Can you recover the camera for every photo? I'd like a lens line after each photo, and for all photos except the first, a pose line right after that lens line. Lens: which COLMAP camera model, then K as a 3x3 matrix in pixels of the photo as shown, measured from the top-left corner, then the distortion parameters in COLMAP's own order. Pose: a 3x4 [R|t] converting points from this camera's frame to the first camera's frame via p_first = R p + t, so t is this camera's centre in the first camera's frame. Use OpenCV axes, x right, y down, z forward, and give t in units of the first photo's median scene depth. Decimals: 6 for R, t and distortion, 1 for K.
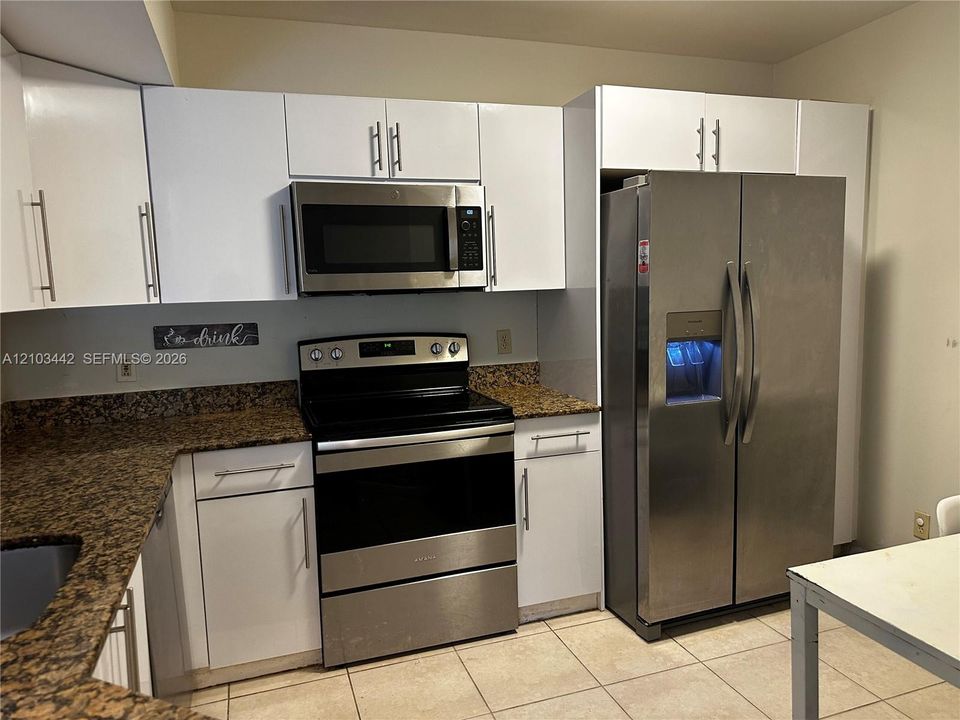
lens RADIAL K [[687.1, 0, 480.0], [0, 687.1, 360.0], [0, 0, 1]] dist [0.092631, -0.123314]
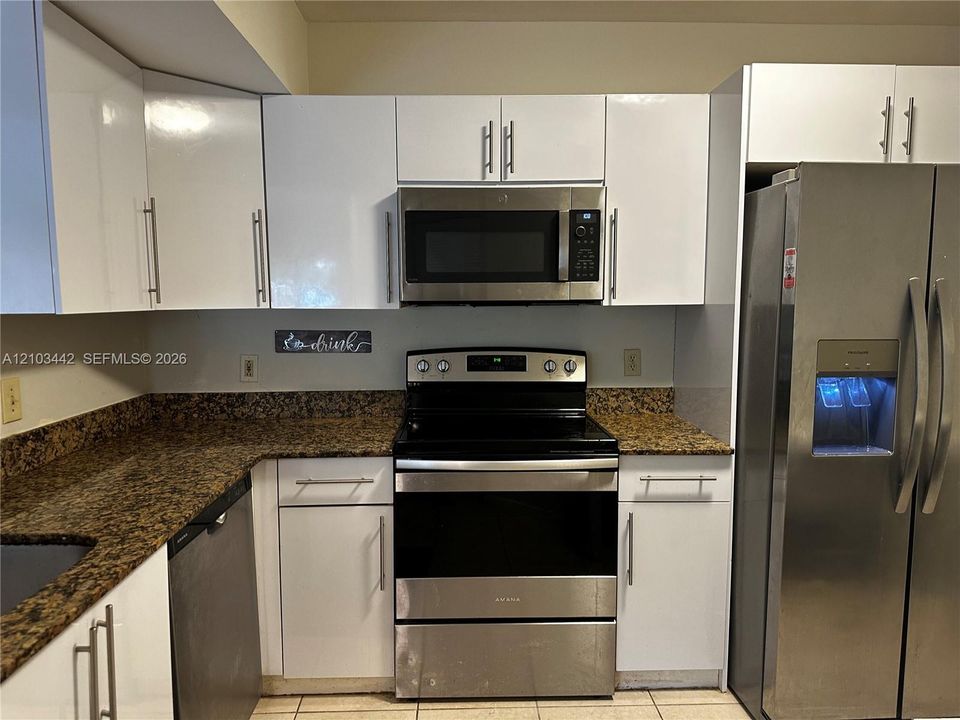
lens RADIAL K [[679.2, 0, 480.0], [0, 679.2, 360.0], [0, 0, 1]] dist [0.098982, -0.118316]
pose [[0.954682, 0.054502, -0.292595, 0.125231], [-0.057884, 0.998319, -0.002908, -0.018830], [0.291945, 0.019713, 0.956232, 0.118628]]
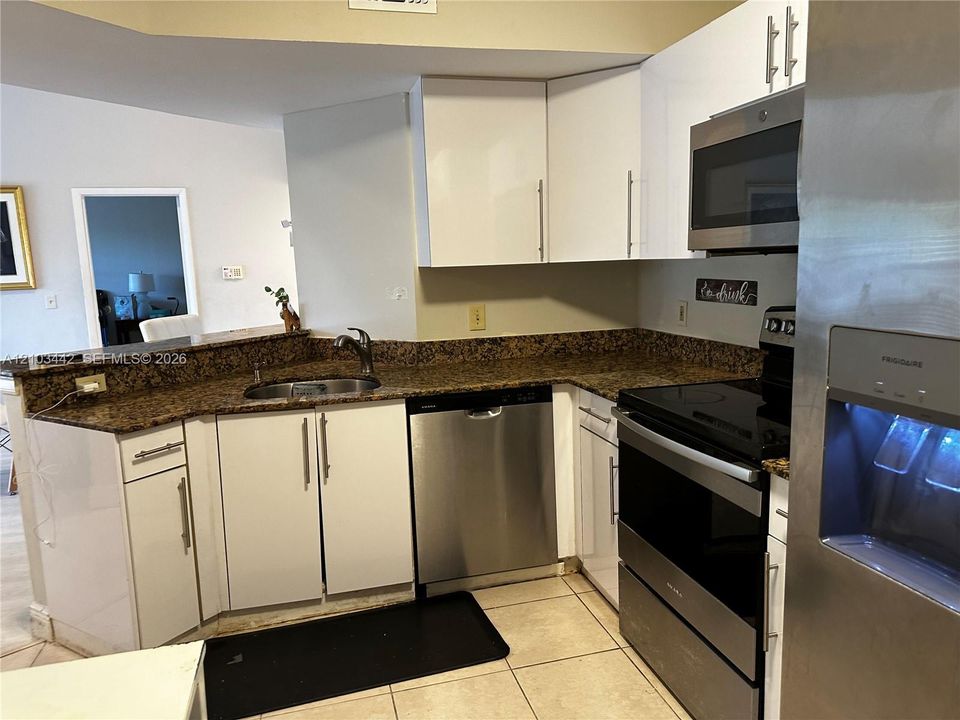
lens RADIAL K [[687.1, 0, 480.0], [0, 687.1, 360.0], [0, 0, 1]] dist [0.092631, -0.123314]
pose [[-0.095269, 0.178859, -0.979251, 0.652592], [-0.067883, 0.980269, 0.185649, -0.103192], [0.993134, 0.084161, -0.081248, 0.781454]]
